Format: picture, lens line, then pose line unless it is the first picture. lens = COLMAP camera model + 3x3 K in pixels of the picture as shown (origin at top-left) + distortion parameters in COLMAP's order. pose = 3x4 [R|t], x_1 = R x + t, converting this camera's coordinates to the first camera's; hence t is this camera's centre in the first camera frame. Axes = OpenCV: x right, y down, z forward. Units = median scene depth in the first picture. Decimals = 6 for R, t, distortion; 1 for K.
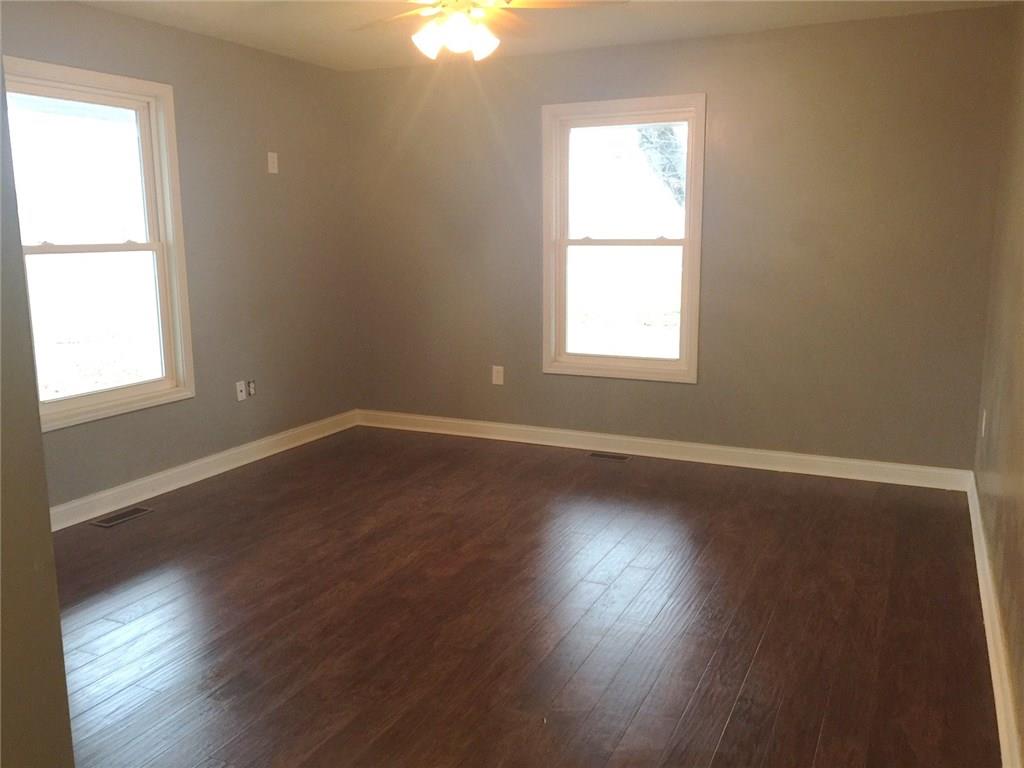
lens RADIAL K [[860.3, 0, 507.8], [0, 860.3, 375.7], [0, 0, 1]] dist [0.054948, -0.058045]
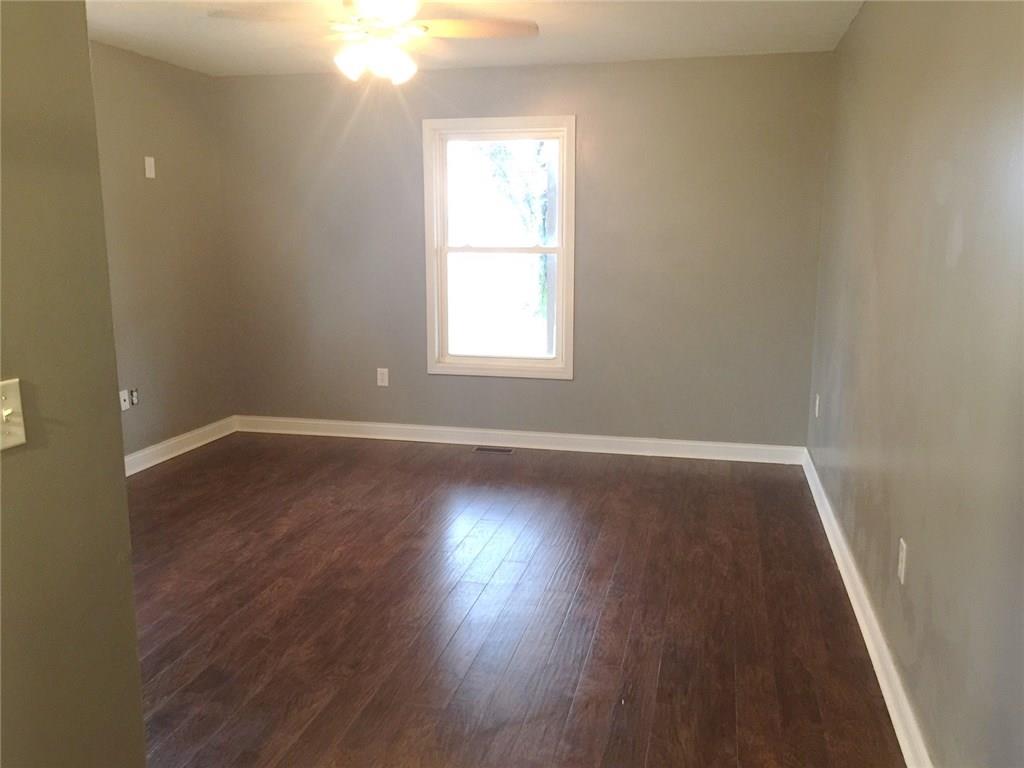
lens RADIAL K [[860.3, 0, 512.4], [0, 860.3, 380.1], [0, 0, 1]] dist [0.054948, -0.058045]
pose [[0.977517, -0.028615, 0.208908, -0.094247], [0.027482, 0.999588, 0.008326, -0.001620], [-0.209060, -0.002398, 0.977900, -0.059318]]
